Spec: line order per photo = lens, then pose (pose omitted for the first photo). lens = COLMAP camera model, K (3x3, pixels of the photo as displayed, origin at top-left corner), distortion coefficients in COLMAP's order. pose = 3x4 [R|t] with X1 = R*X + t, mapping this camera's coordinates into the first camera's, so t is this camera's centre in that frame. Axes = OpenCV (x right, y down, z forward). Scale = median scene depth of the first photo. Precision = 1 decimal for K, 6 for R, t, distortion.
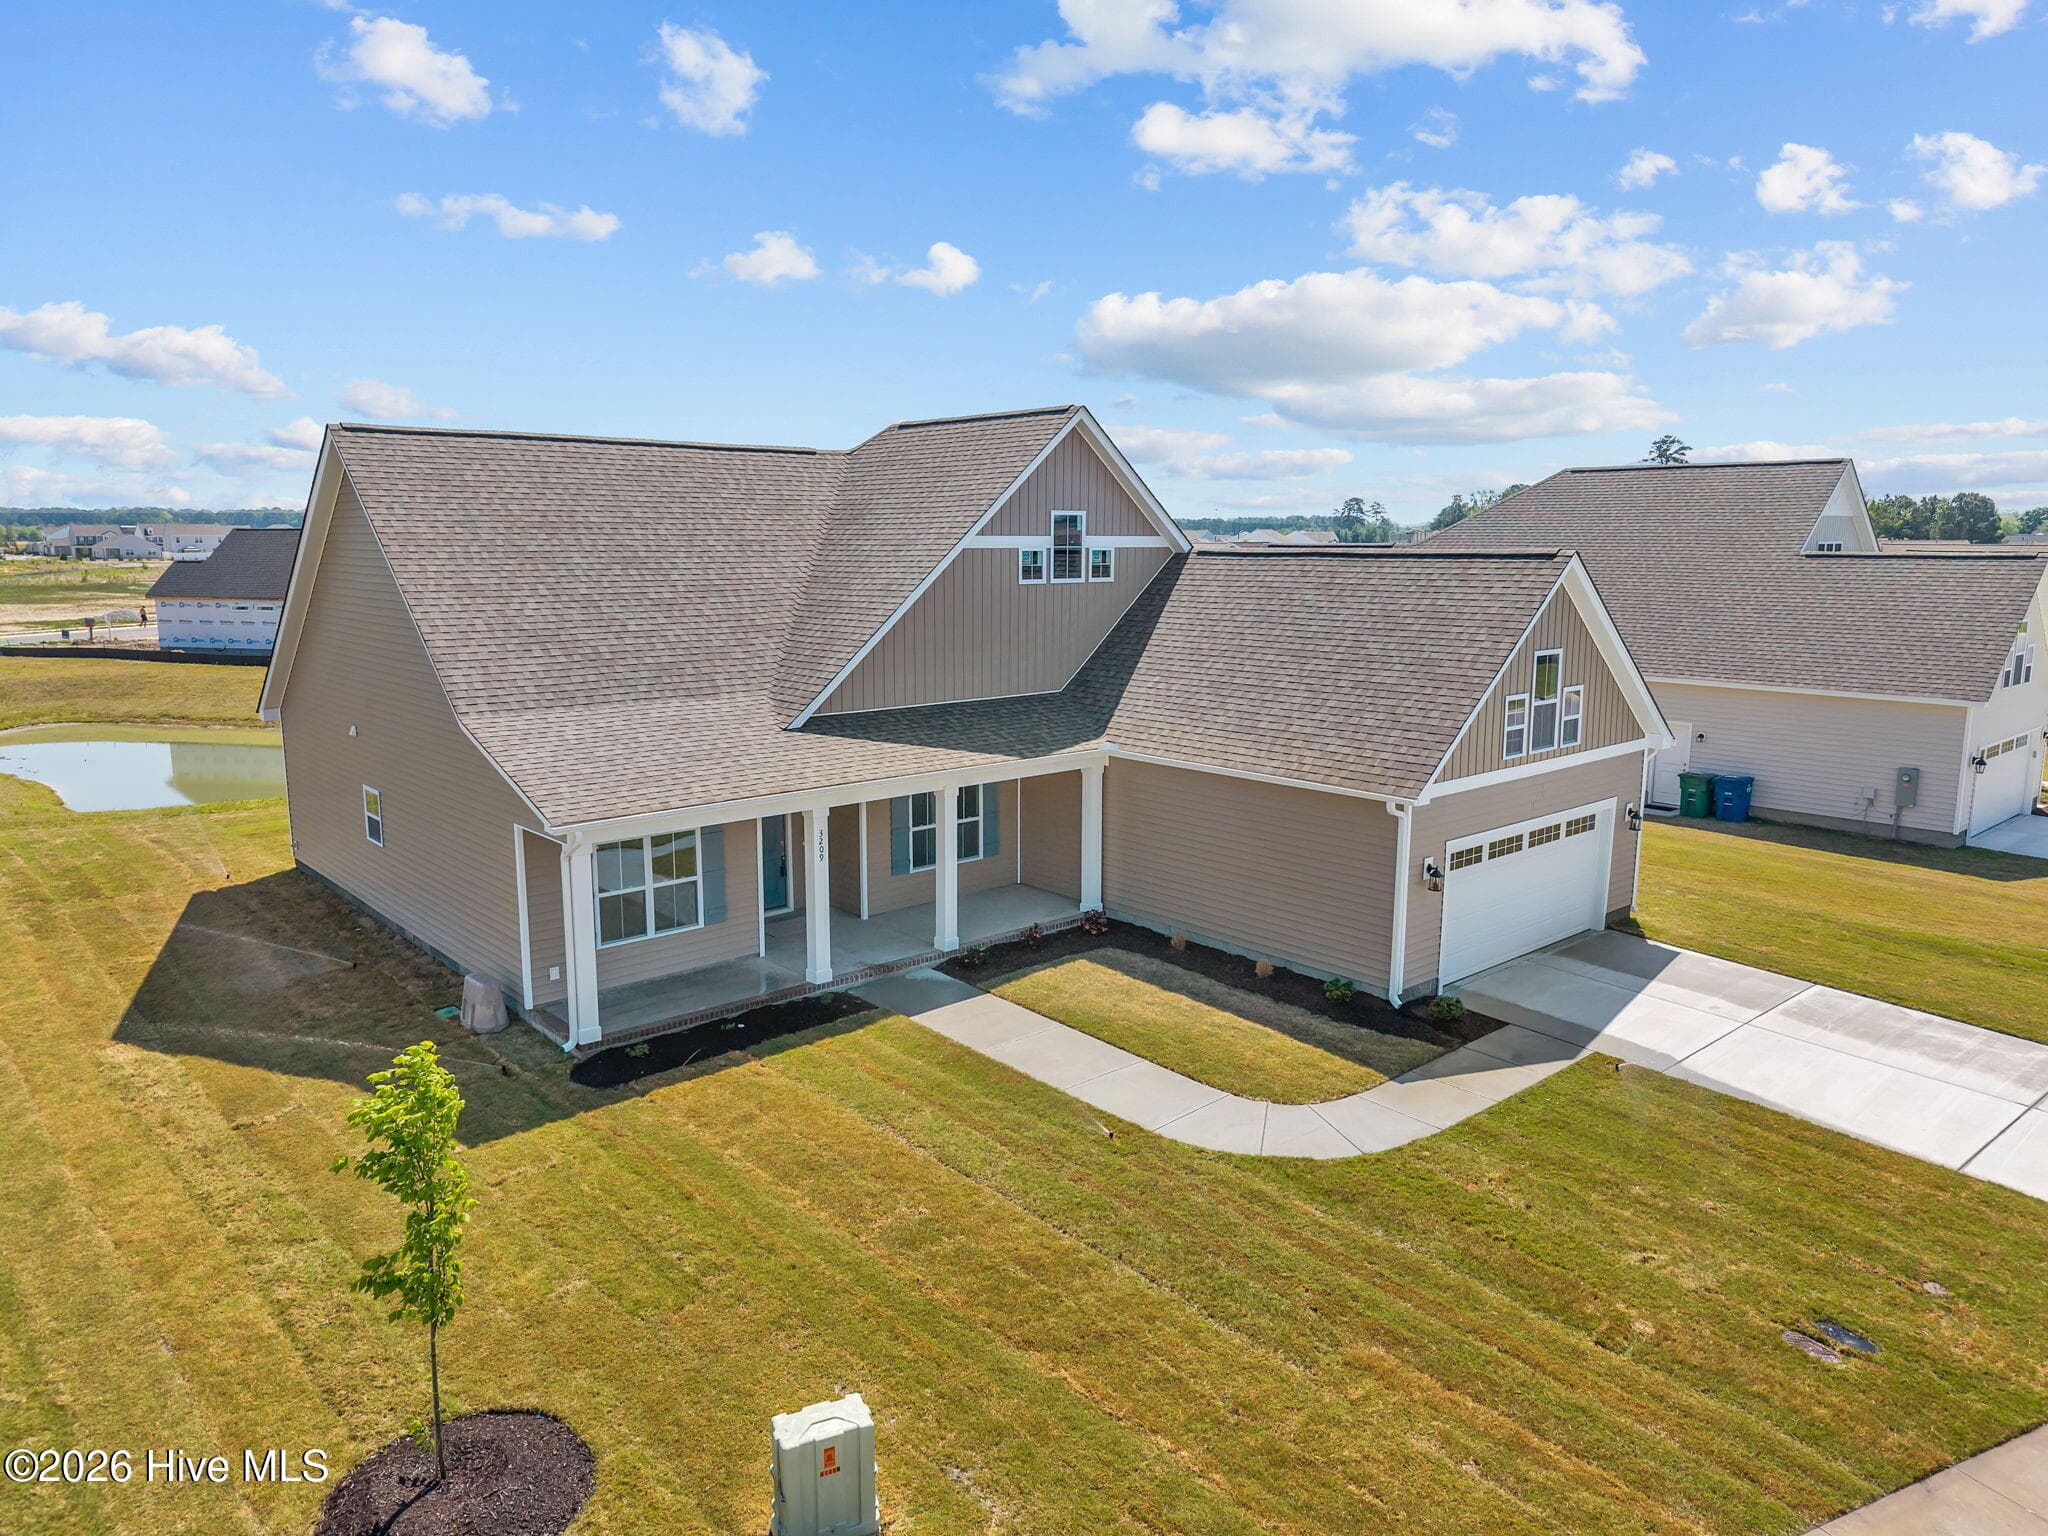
lens RADIAL K [[1367.2, 0, 1029.7], [0, 1367.2, 770.1], [0, 0, 1]] dist [0.034910, -0.043521]
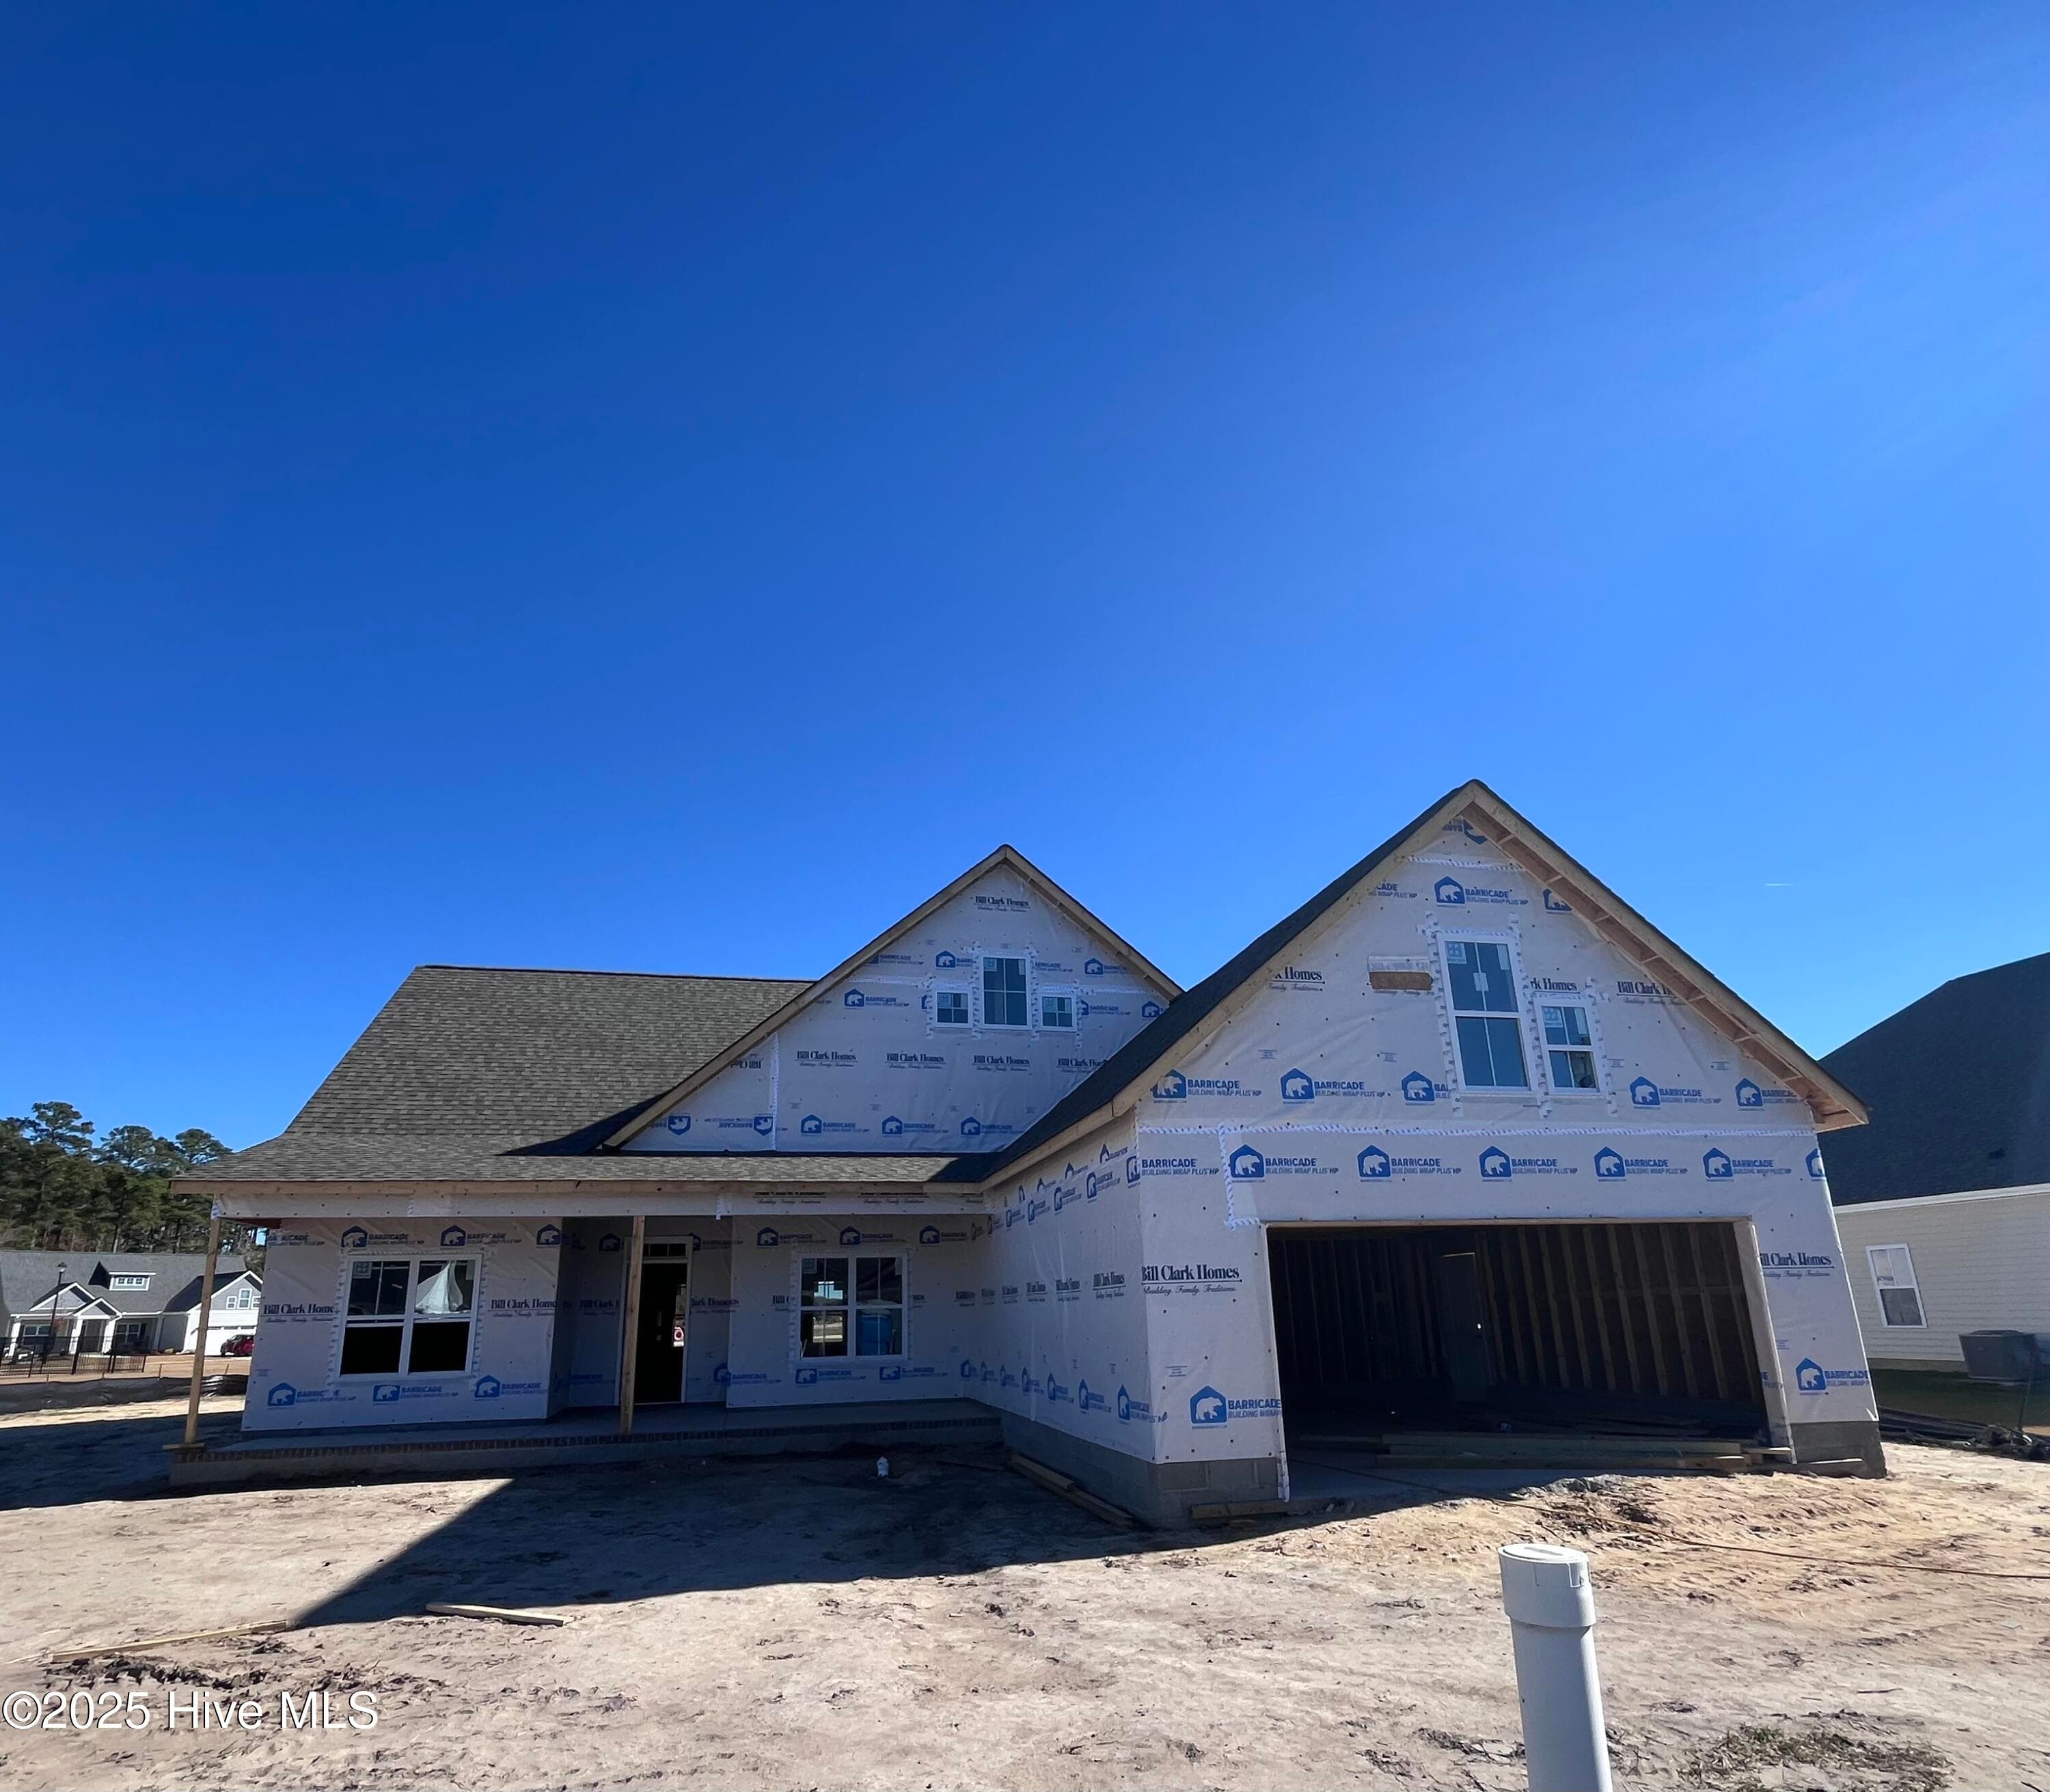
lens RADIAL K [[1105.3, 0, 995.7], [0, 1105.3, 1014.4], [0, 0, 1]] dist [-0.002604, -0.000866]
pose [[0.867657, -0.151605, -0.473485, 0.428255], [-0.059389, 0.913946, -0.401466, 0.167130], [0.493604, 0.376455, 0.783988, 0.513497]]
